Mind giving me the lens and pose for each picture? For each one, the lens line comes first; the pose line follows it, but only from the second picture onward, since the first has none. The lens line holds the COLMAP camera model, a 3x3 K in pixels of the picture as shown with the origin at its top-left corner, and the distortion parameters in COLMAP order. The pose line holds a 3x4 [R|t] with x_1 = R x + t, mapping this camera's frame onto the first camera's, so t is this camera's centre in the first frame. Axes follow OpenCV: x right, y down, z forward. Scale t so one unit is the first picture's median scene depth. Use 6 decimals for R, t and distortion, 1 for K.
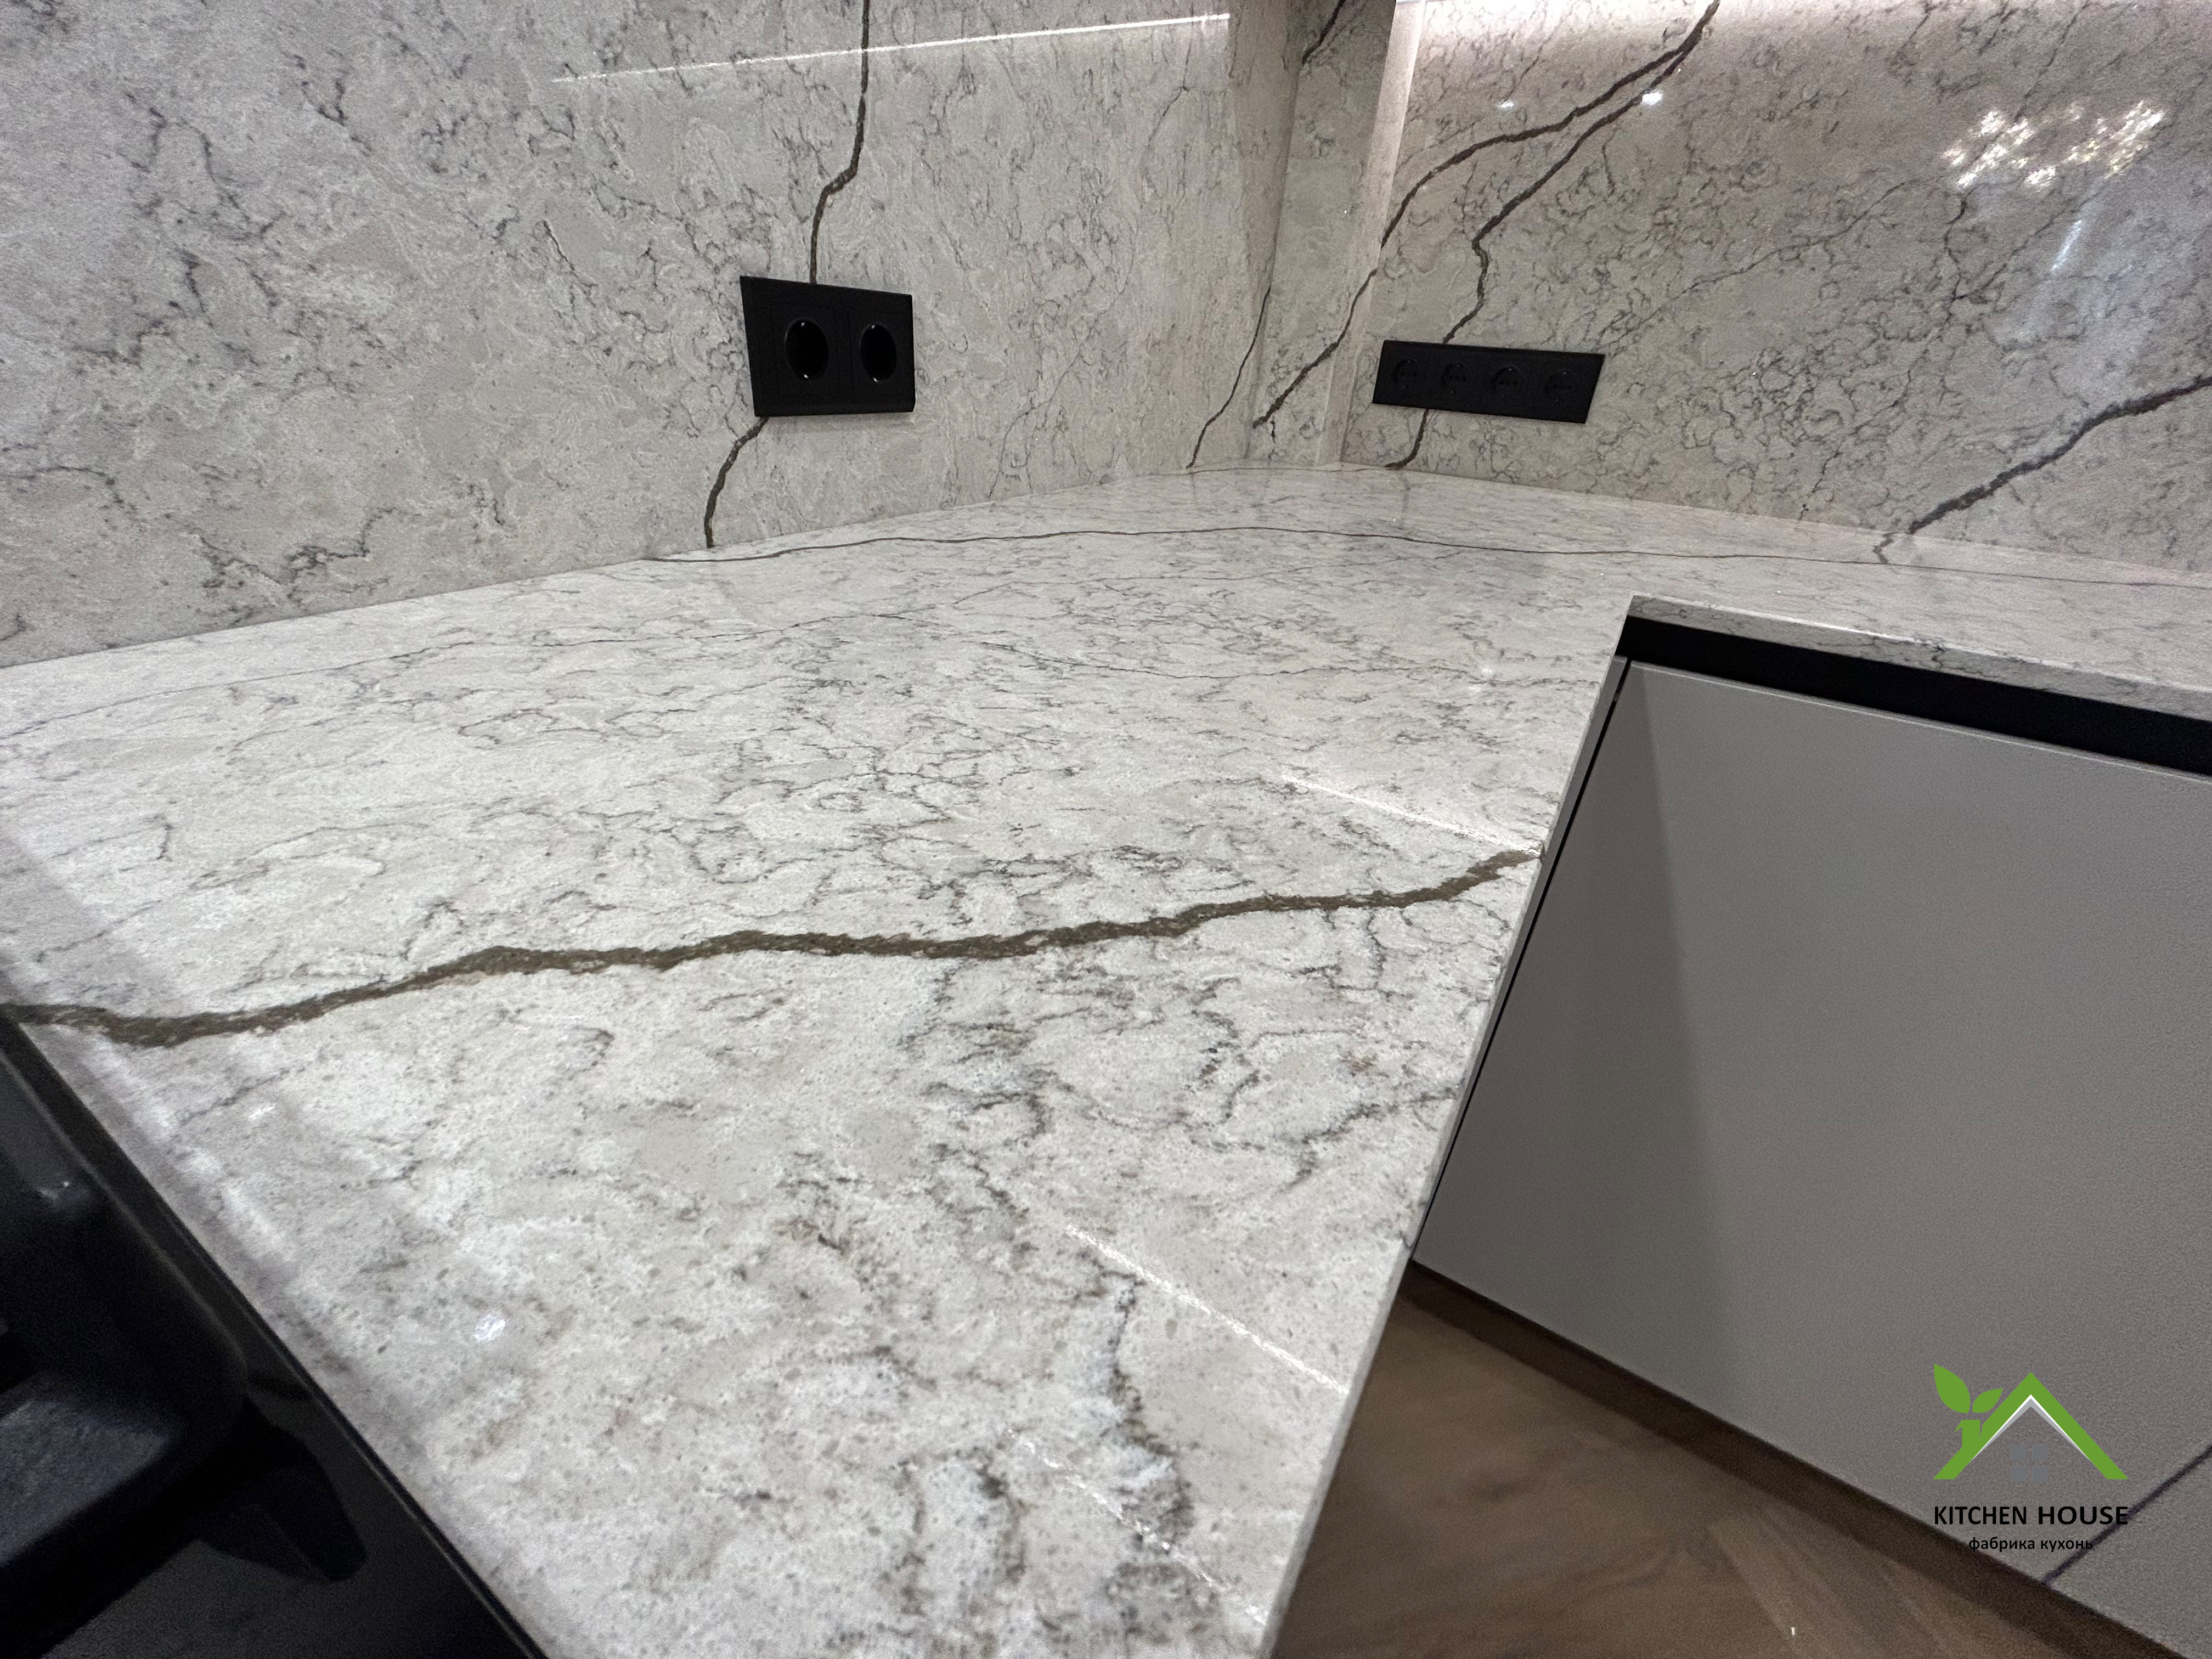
lens RADIAL K [[887.2, 0, 1105.9], [0, 887.2, 825.3], [0, 0, 1]] dist [0.001612, -0.000536]
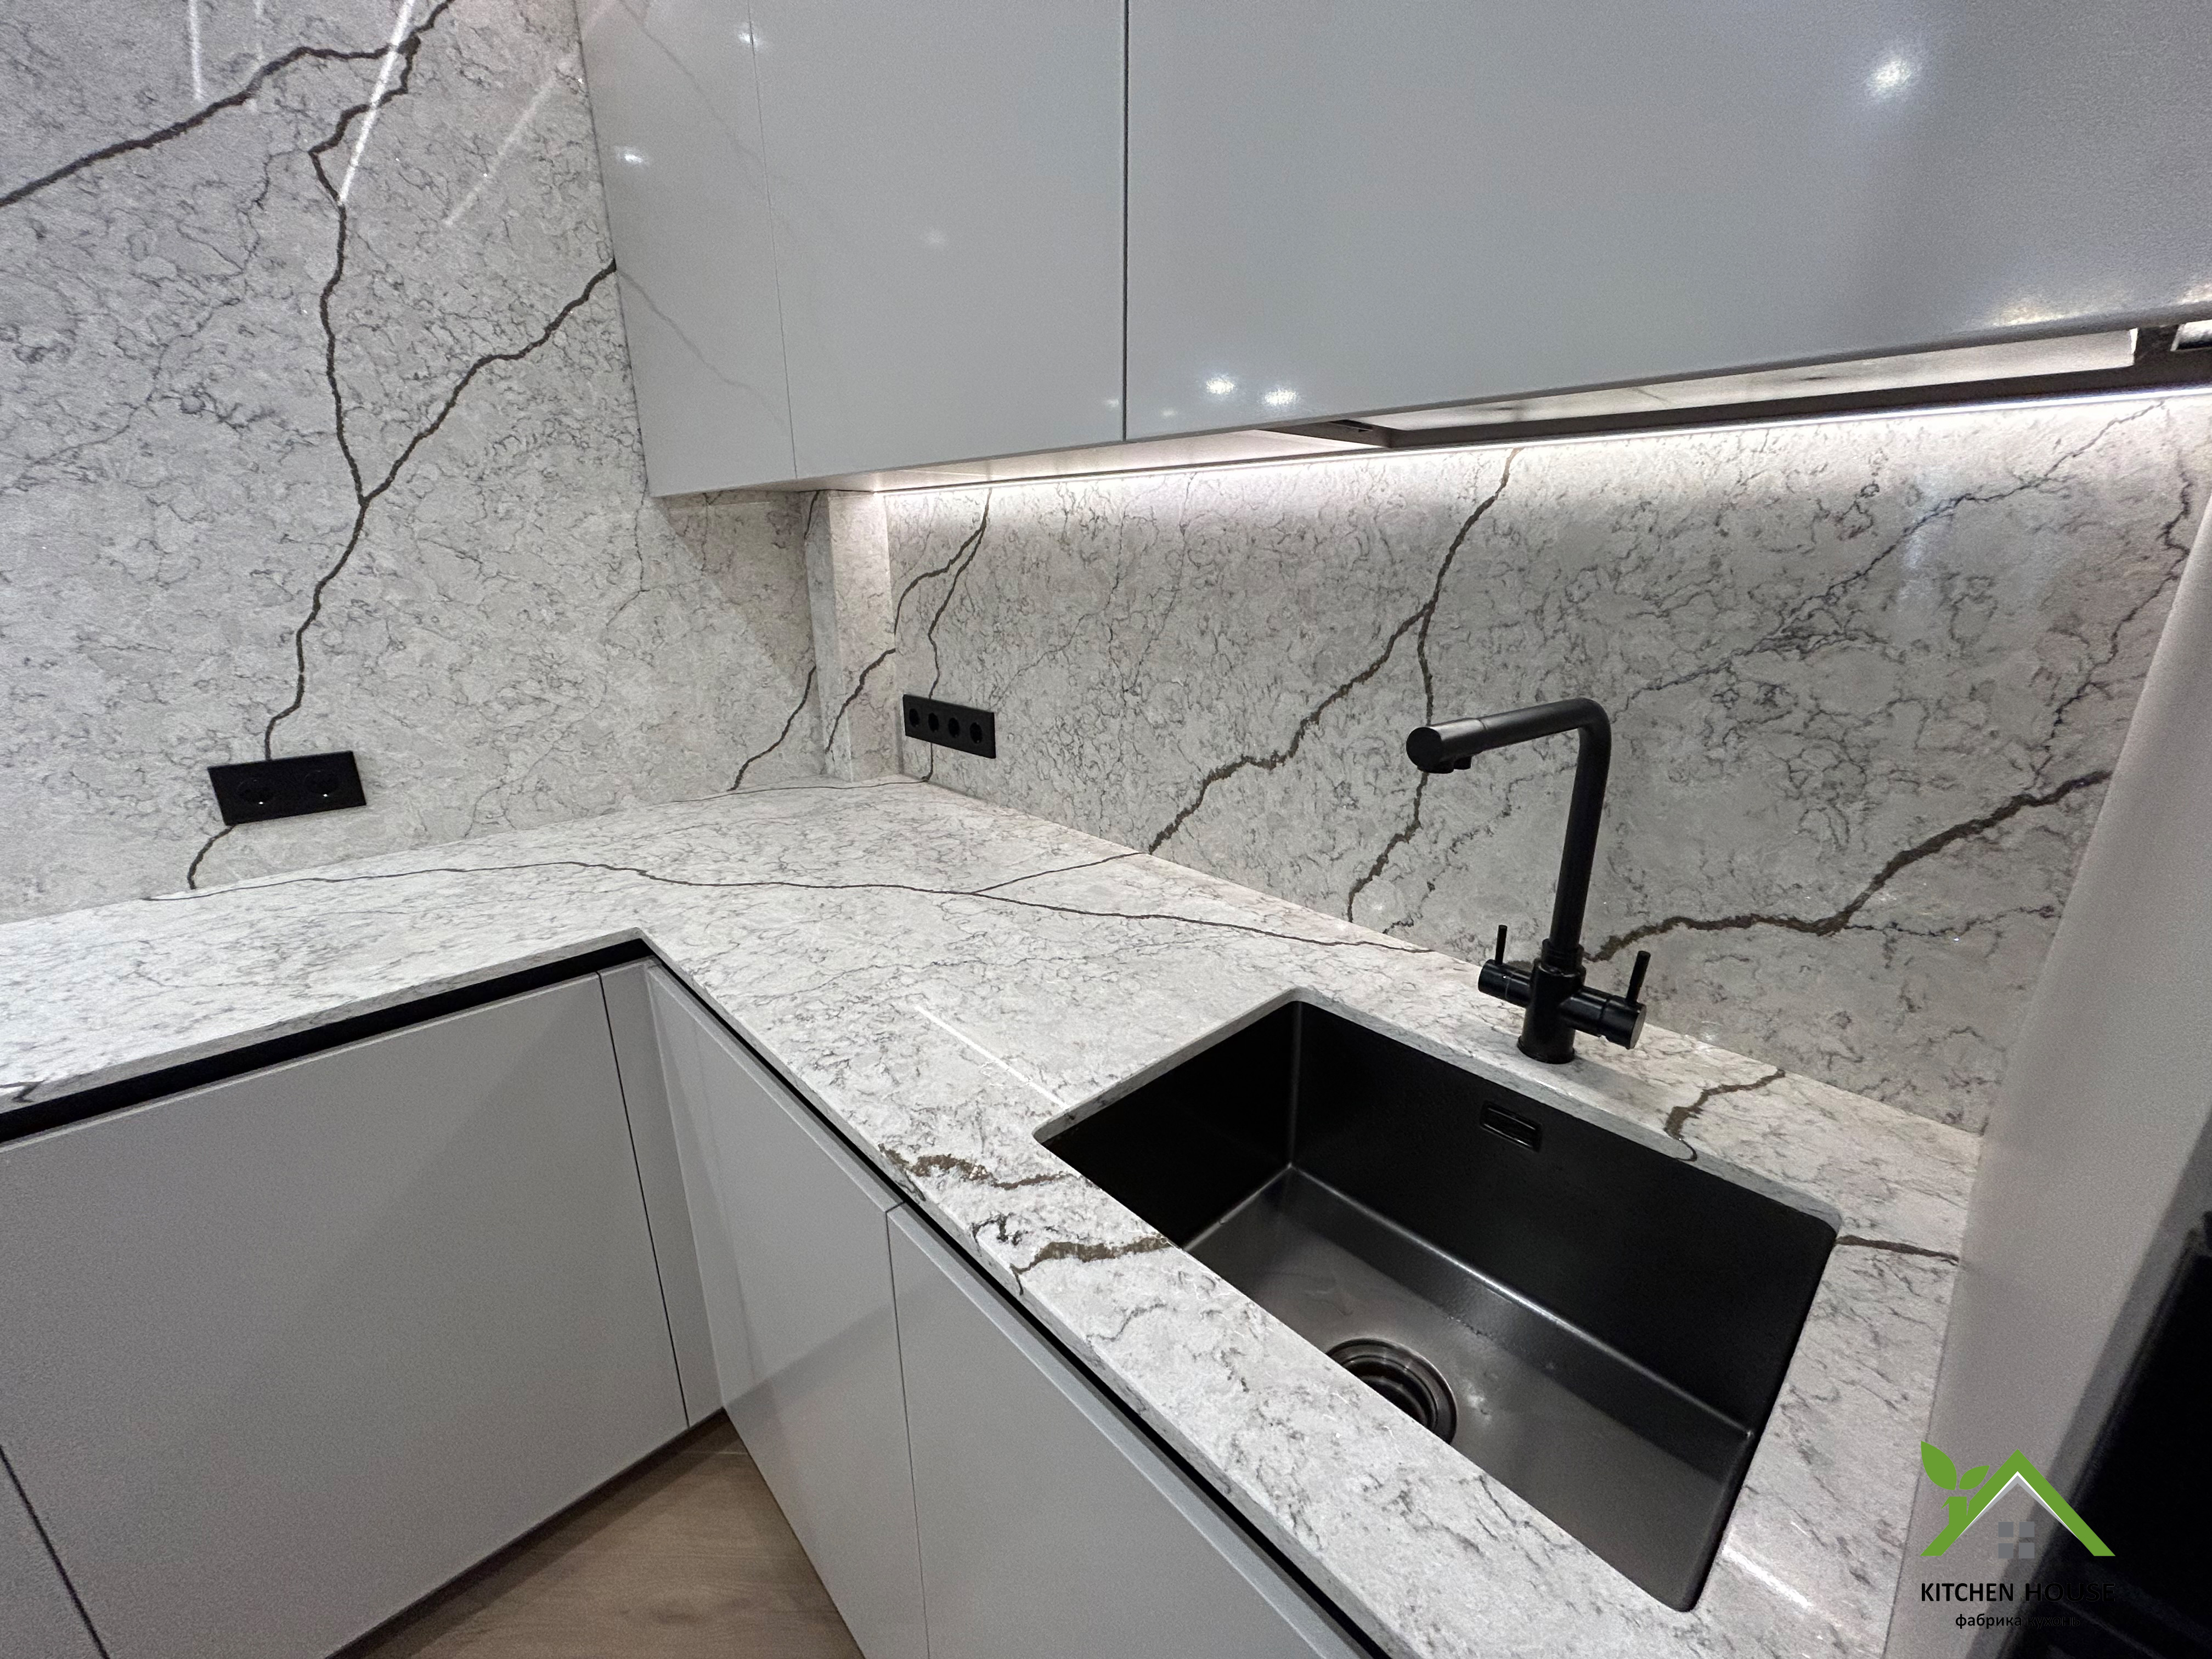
lens RADIAL K [[887.2, 0, 1107.4], [0, 887.2, 824.3], [0, 0, 1]] dist [0.001612, -0.000536]
pose [[0.961794, 0.014718, -0.273378, 1.252474], [-0.070200, 0.978427, -0.194300, -0.127206], [0.264620, 0.206068, 0.942079, -0.222841]]
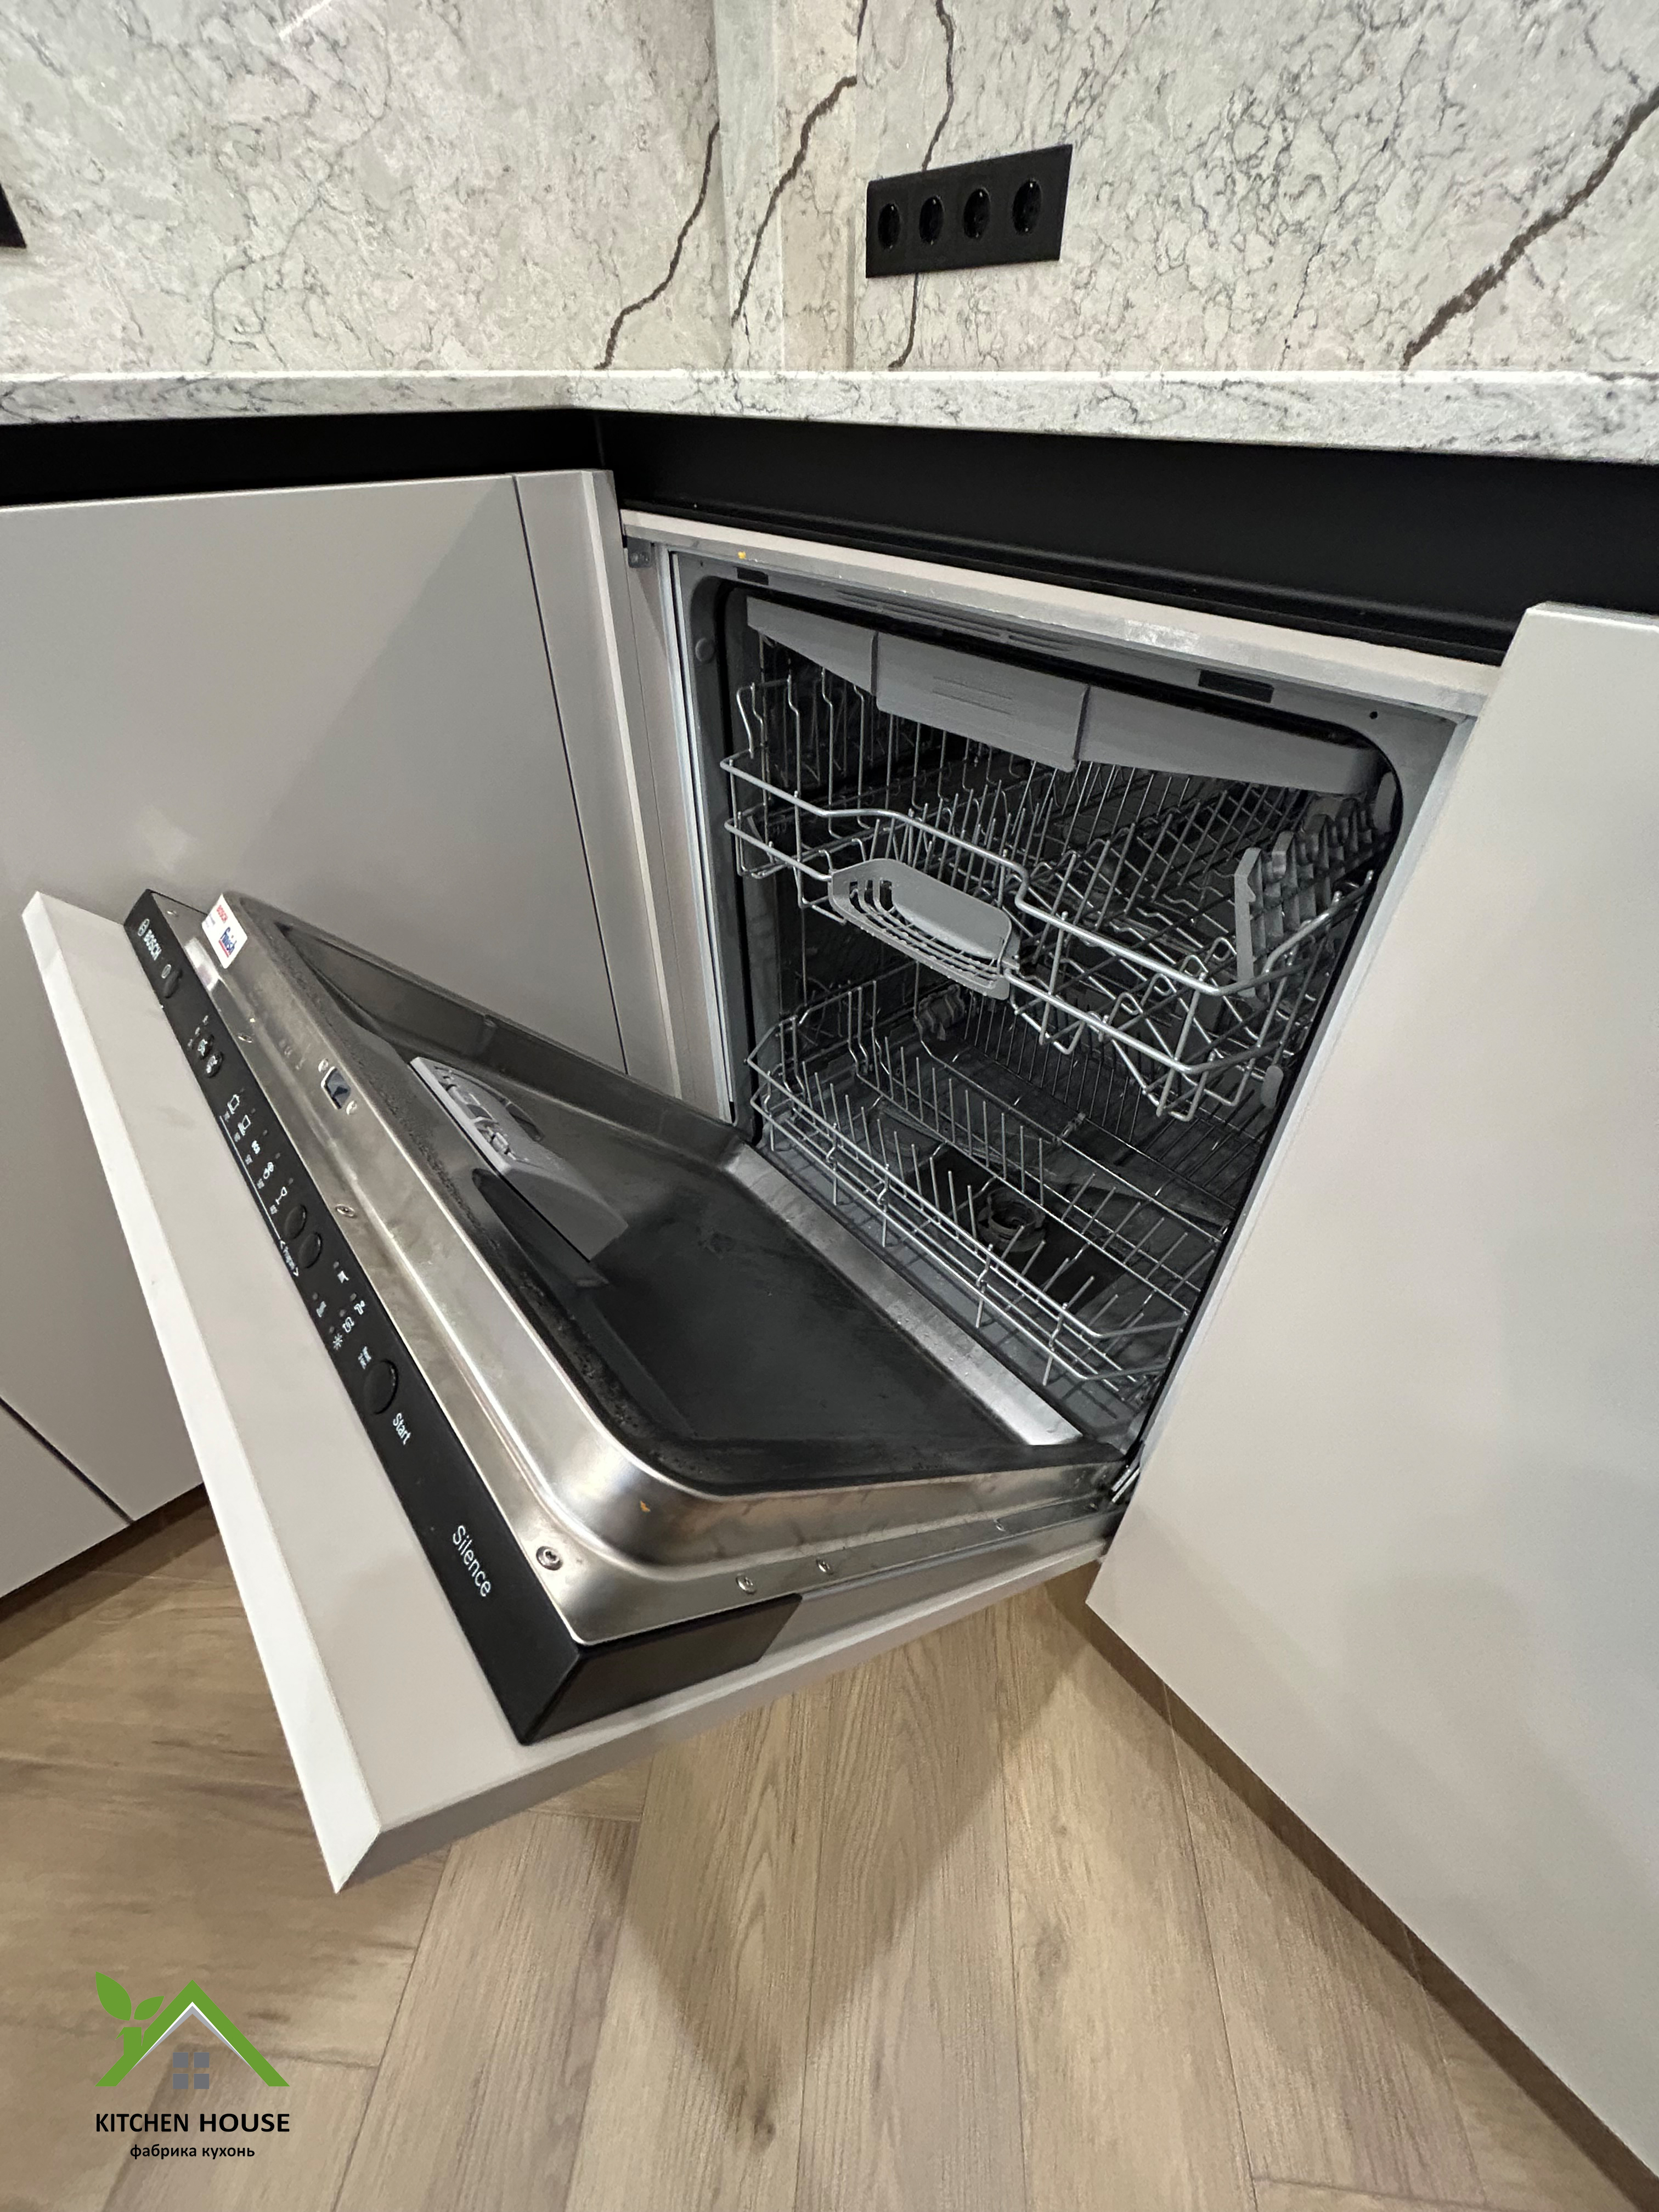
lens RADIAL K [[887.2, 0, 833.7], [0, 887.2, 1102.7], [0, 0, 1]] dist [0.001612, -0.000536]
pose [[0.948681, 0.144953, -0.281058, 0.797036], [-0.092109, 0.976883, 0.192913, 0.160525], [0.302524, -0.157125, 0.940102, 0.107872]]
